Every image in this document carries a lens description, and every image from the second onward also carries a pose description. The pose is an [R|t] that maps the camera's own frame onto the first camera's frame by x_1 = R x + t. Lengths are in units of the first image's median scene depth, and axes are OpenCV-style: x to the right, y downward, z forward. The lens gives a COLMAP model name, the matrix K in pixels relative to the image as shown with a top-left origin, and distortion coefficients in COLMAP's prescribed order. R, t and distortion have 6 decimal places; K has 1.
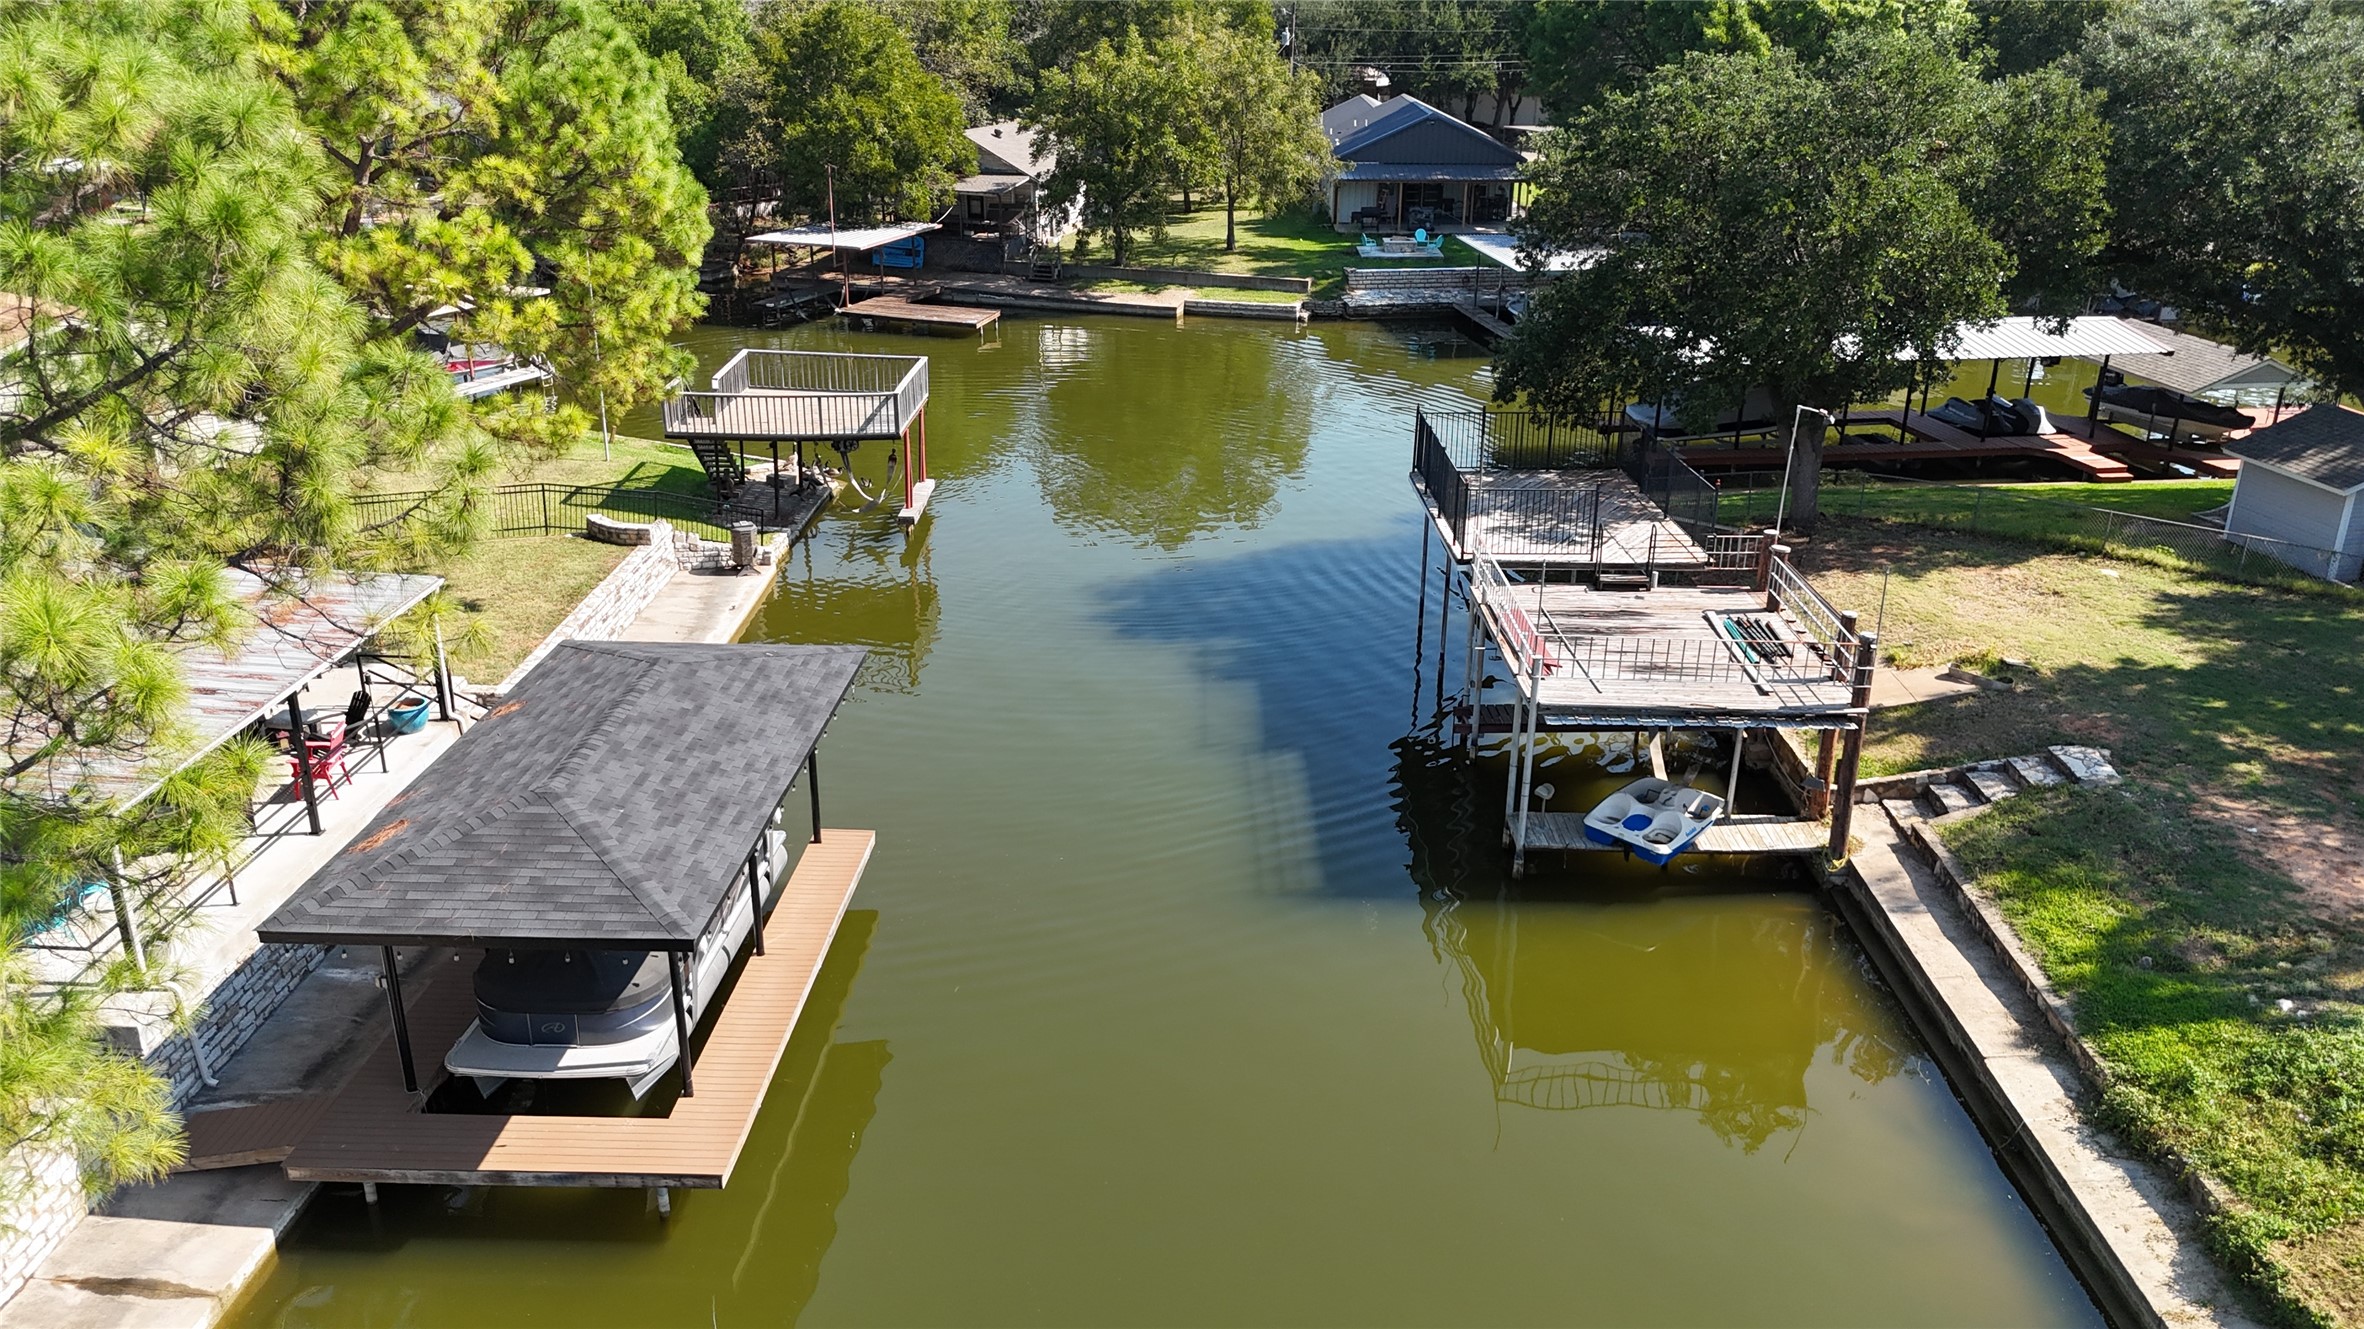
lens RADIAL K [[1755.2, 0, 1182.0], [0, 1755.2, 664.5], [0, 0, 1]] dist [0.000680, -0.001427]
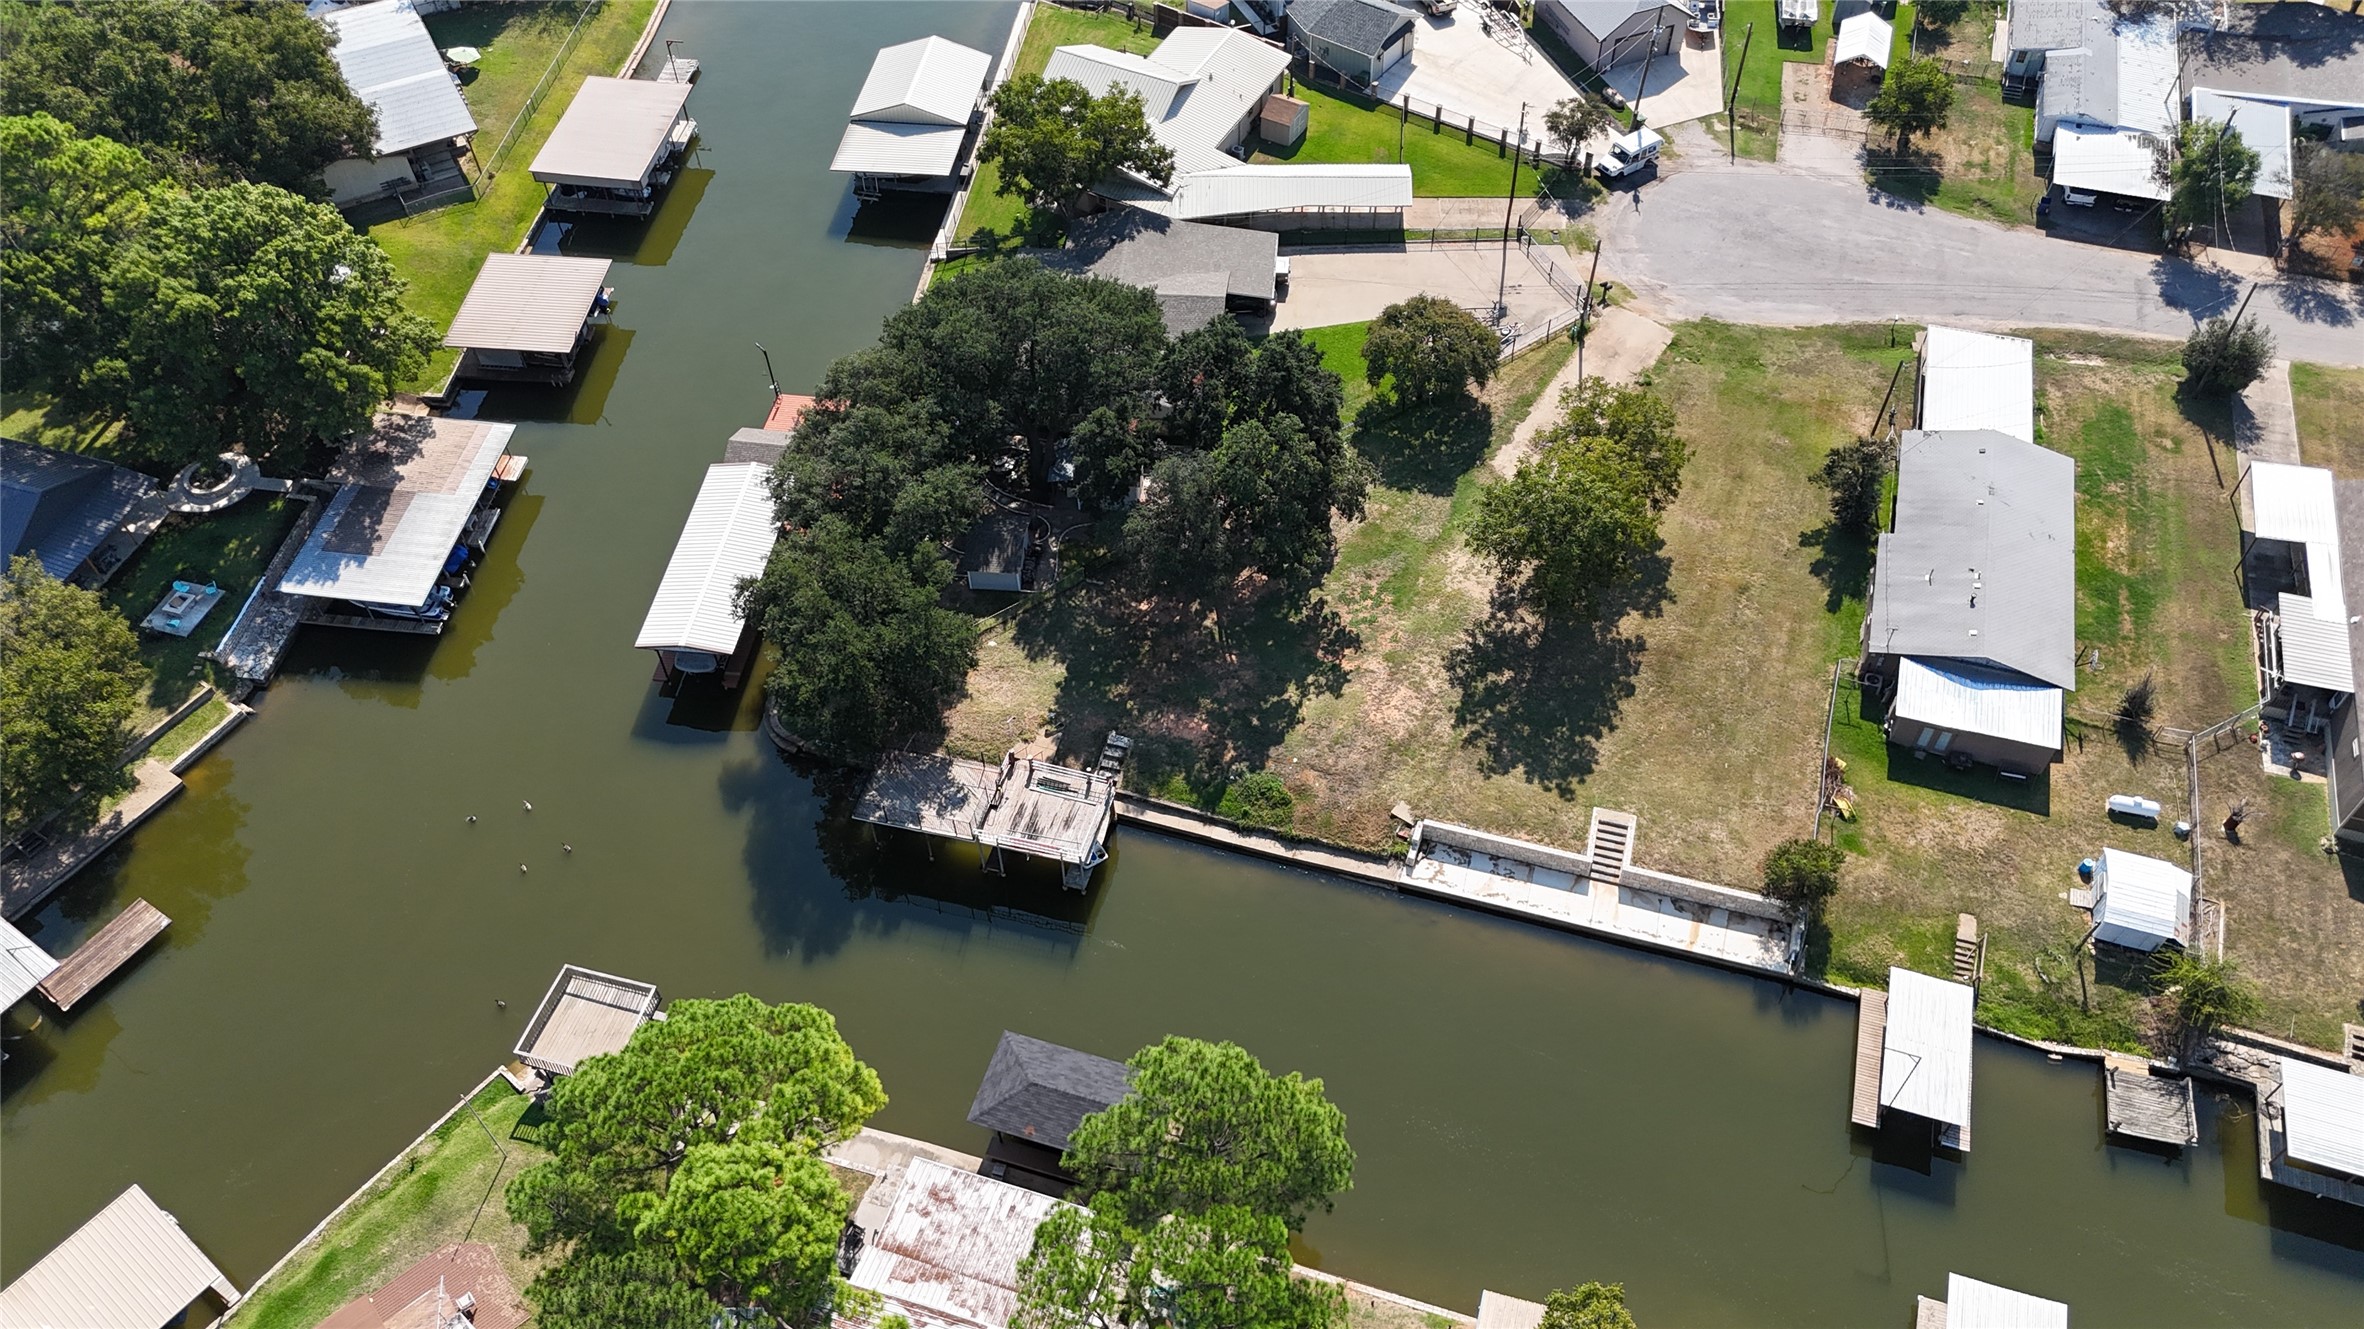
lens RADIAL K [[1779.4, 0, 1146.0], [0, 1779.4, 665.7], [0, 0, 1]] dist [0.113323, -0.096939]
pose [[0.258666, -0.753556, 0.604355, -1.427636], [0.352627, 0.656133, 0.667191, -2.270552], [-0.899303, 0.040532, 0.435444, -0.568943]]
